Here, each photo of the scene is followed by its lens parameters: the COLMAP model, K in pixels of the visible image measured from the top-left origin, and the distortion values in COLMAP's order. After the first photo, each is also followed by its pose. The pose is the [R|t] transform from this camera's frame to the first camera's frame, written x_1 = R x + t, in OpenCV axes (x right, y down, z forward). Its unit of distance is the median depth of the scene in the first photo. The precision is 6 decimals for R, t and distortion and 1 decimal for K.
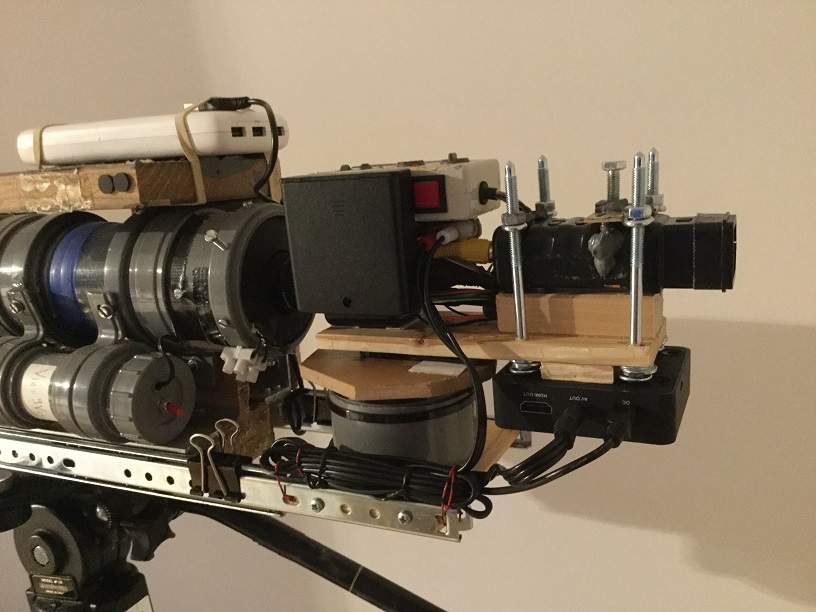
lens RADIAL K [[786.3, 0, 408.0], [0, 786.3, 306.0], [0, 0, 1]] dist [0.130898, -0.340747]
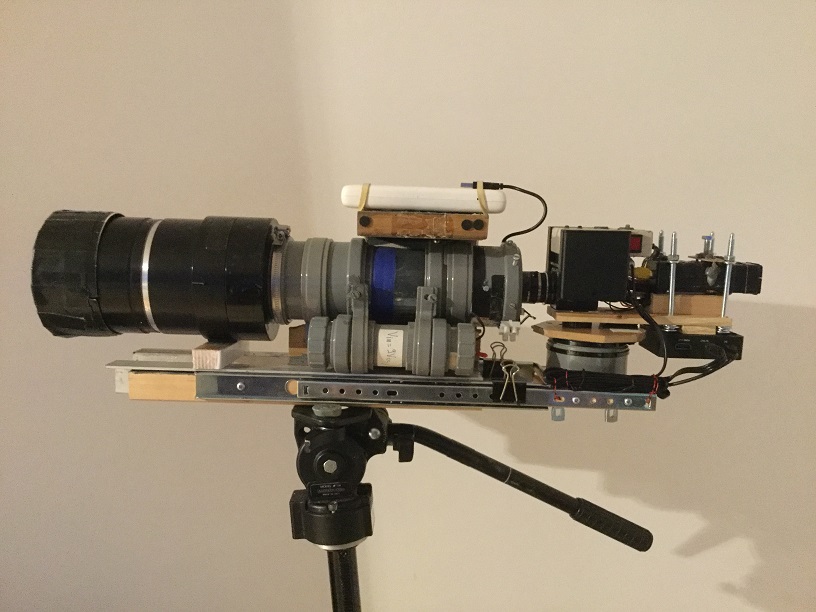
lens RADIAL K [[786.3, 0, 408.0], [0, 786.3, 306.0], [0, 0, 1]] dist [0.130898, -0.340747]
pose [[0.893587, 0.049086, 0.446197, -1.444503], [-0.005593, 0.995144, -0.098275, 0.232157], [-0.448854, 0.085321, 0.889522, -0.574296]]
